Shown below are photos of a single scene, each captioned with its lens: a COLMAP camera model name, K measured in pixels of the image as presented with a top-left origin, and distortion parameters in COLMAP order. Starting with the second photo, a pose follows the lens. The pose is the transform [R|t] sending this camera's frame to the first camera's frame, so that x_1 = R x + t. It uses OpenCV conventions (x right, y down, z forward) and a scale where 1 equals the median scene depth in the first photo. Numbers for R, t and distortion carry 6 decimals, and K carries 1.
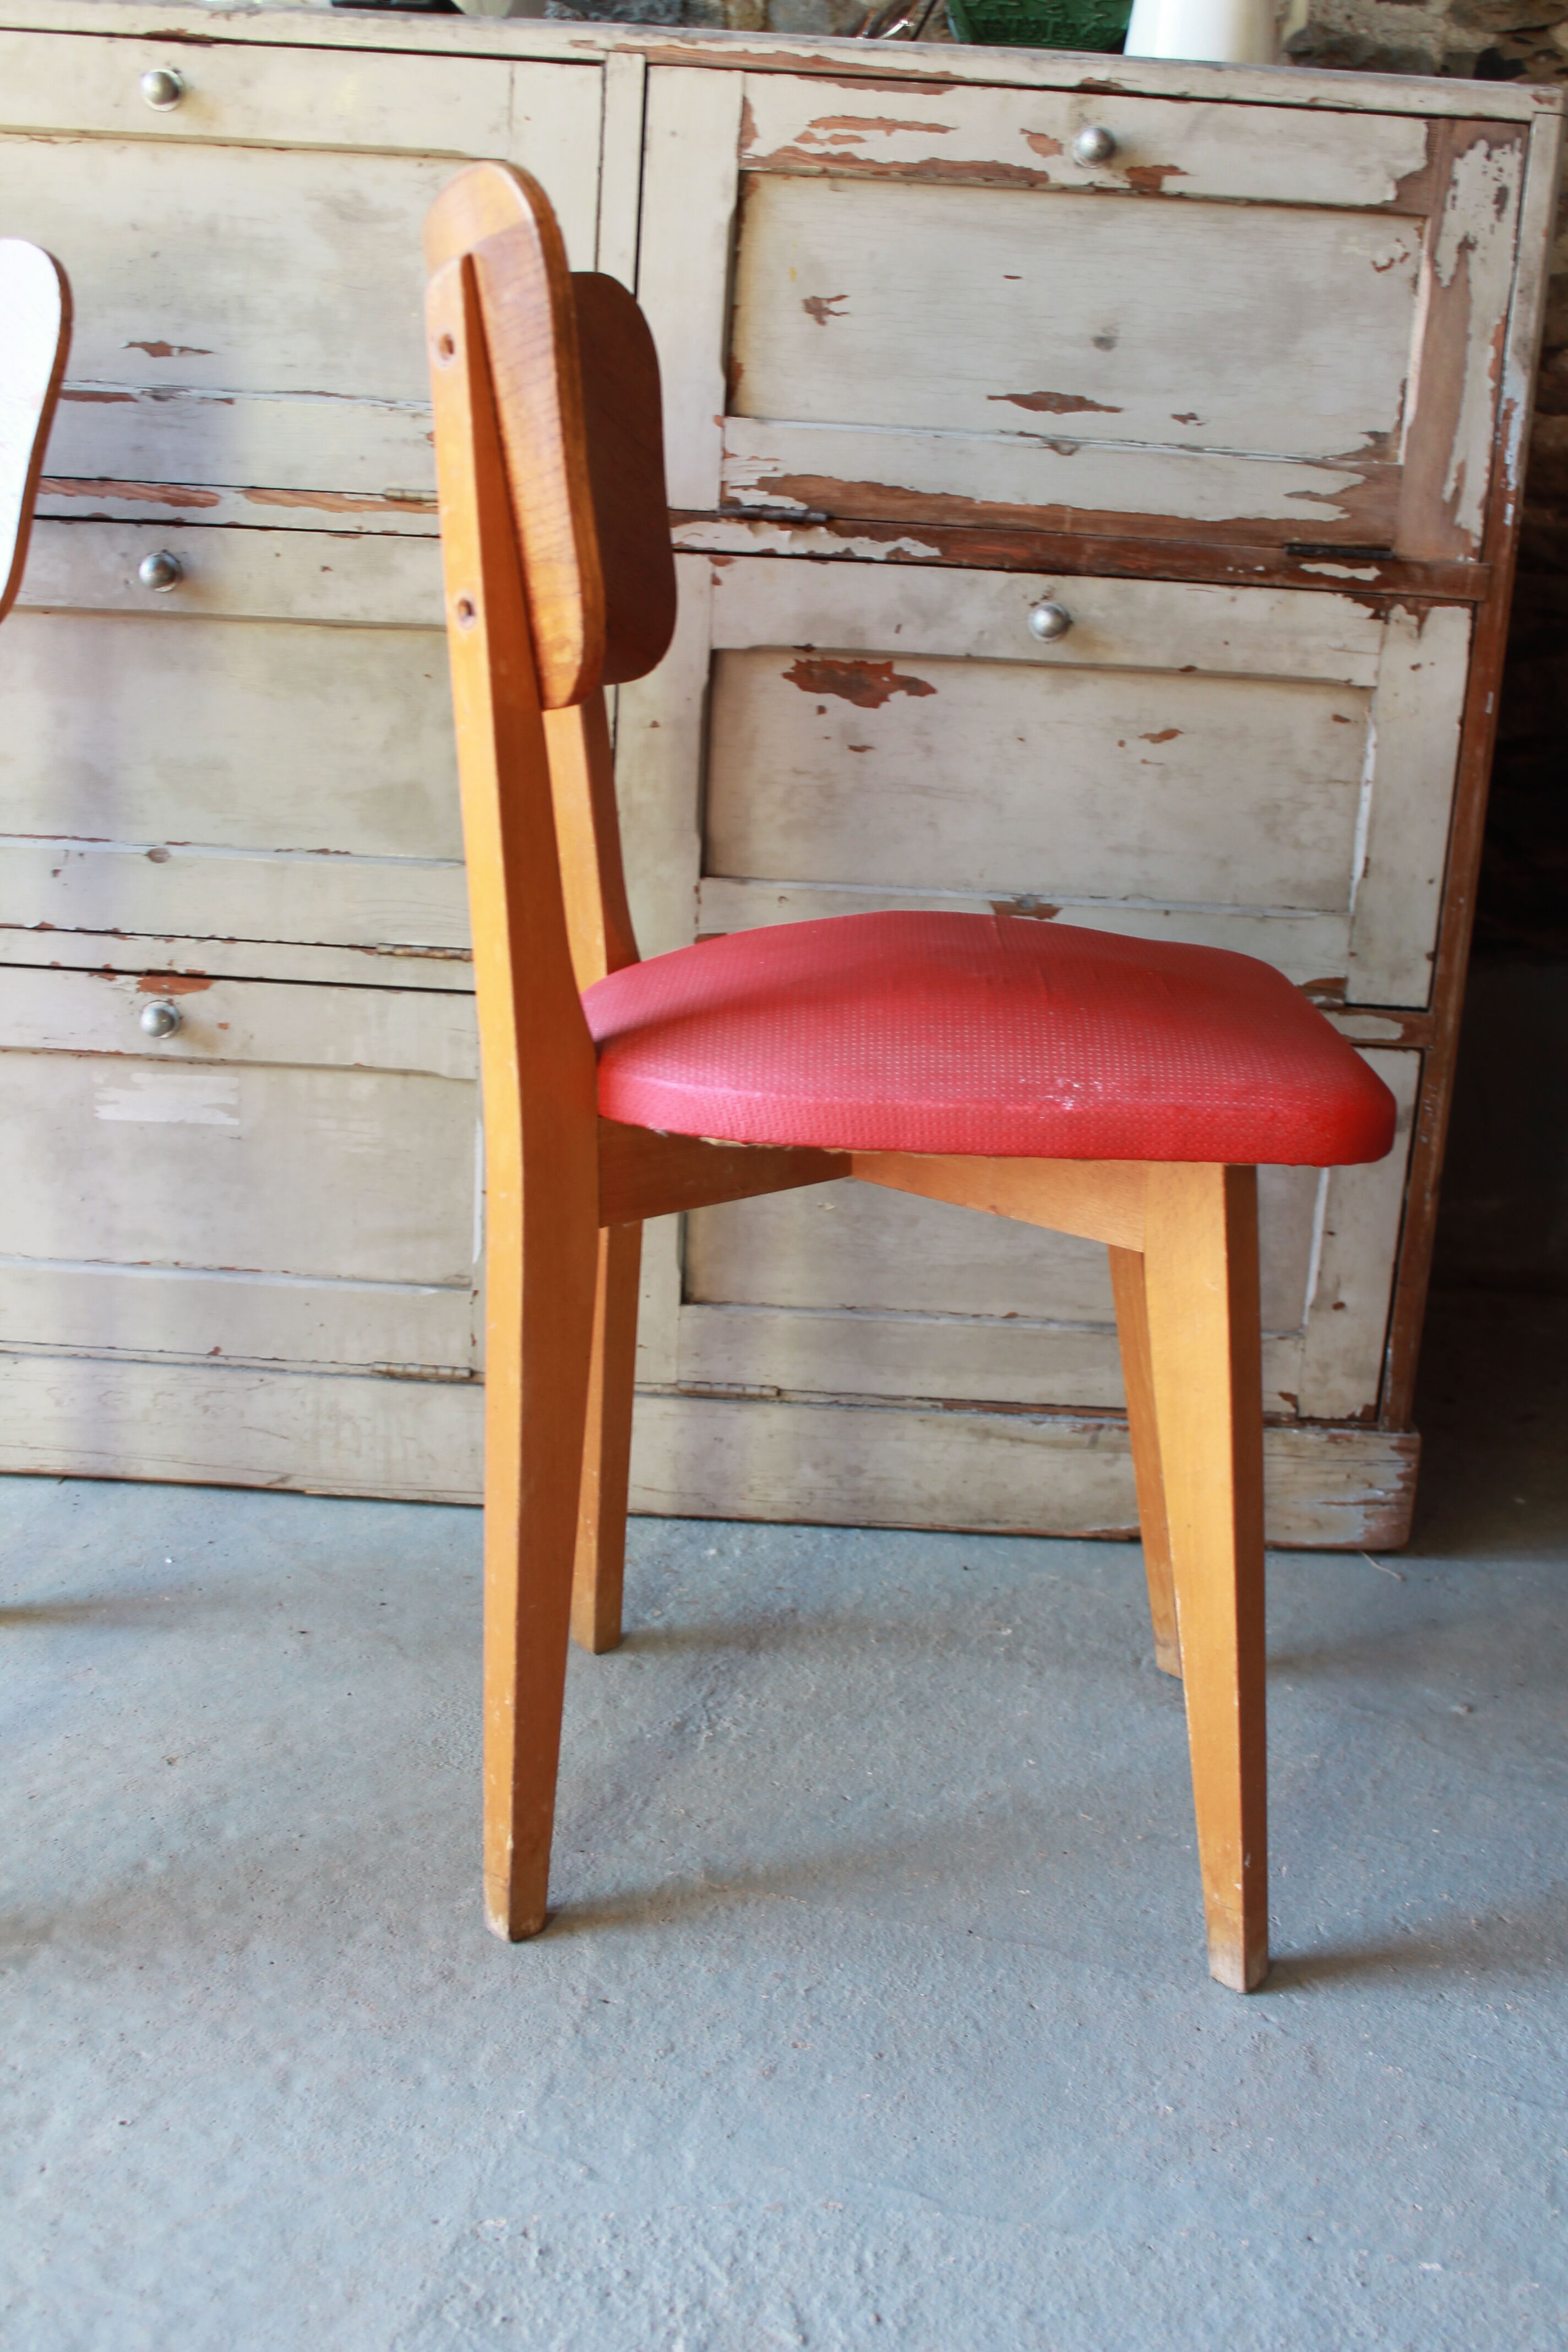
lens RADIAL K [[2397.3, 0, 784.0], [0, 2397.3, 1176.0], [0, 0, 1]] dist [-0.133286, 0.160492]
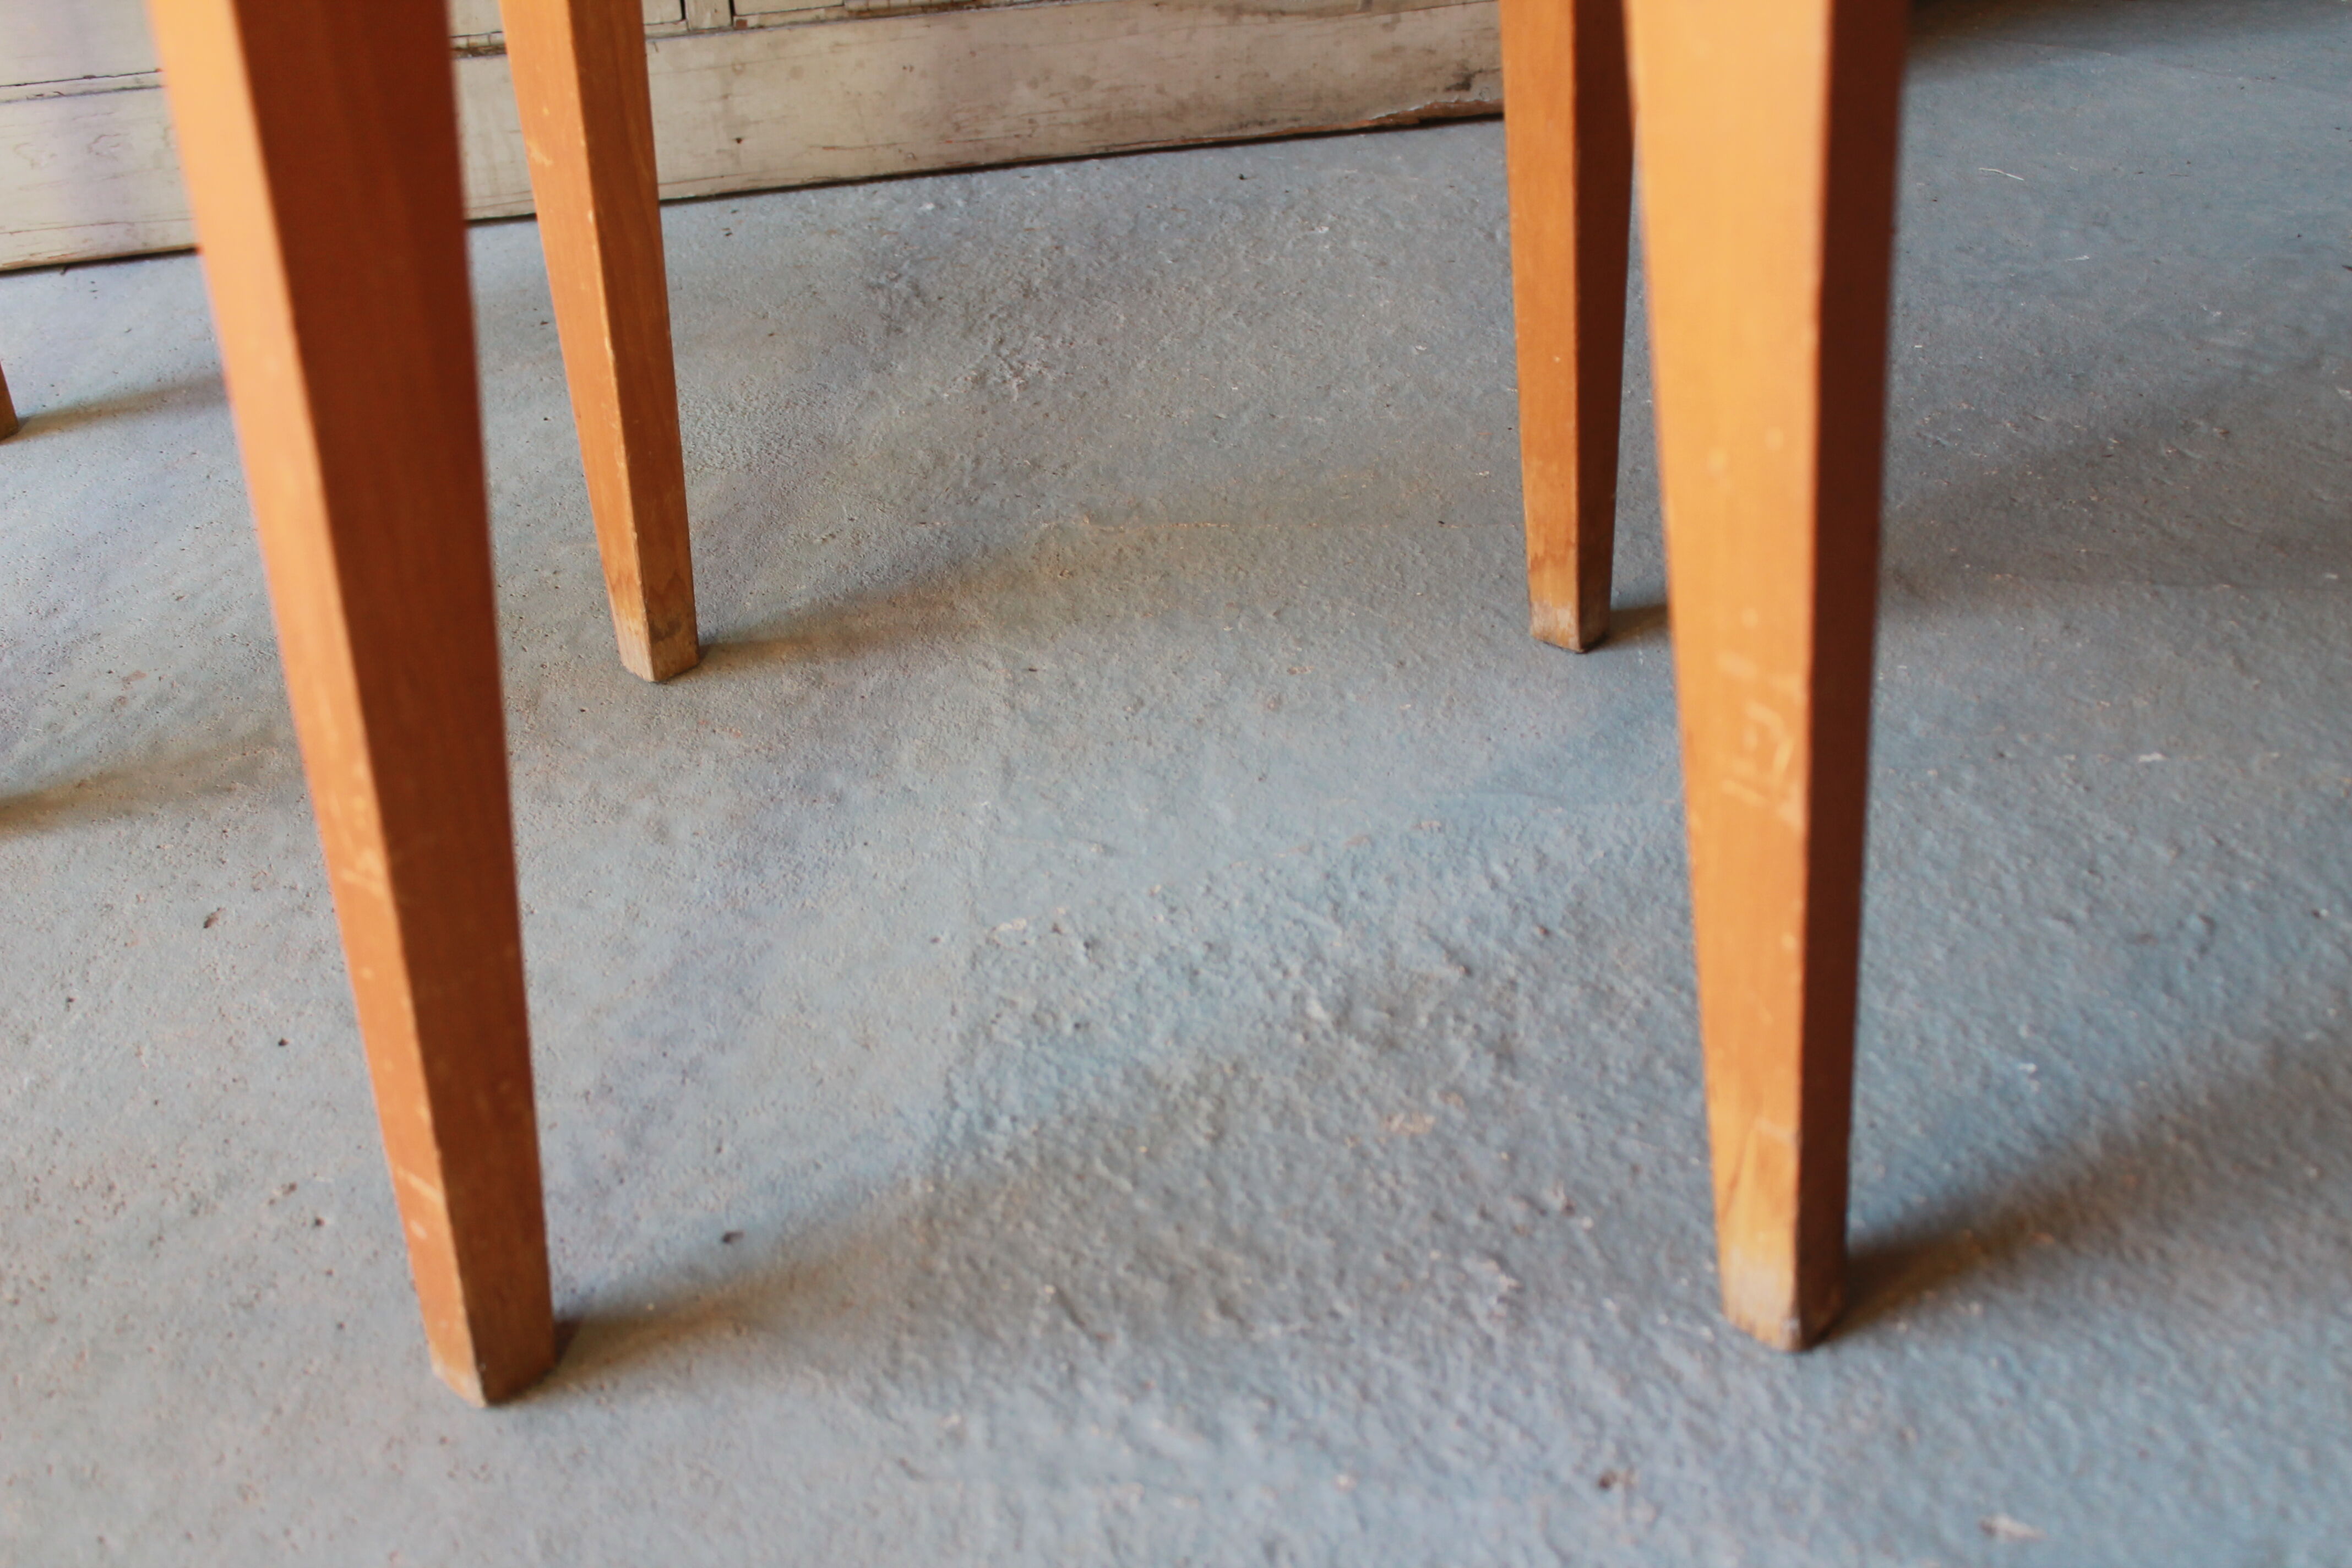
lens RADIAL K [[2535.2, 0, 1178.1], [0, 2535.2, 827.5], [0, 0, 1]] dist [-0.099859, 0.115532]
pose [[0.973726, -0.188452, 0.127840, -0.101326], [0.138844, 0.936280, 0.322650, 0.096706], [-0.180498, -0.296423, 0.937845, 0.141879]]
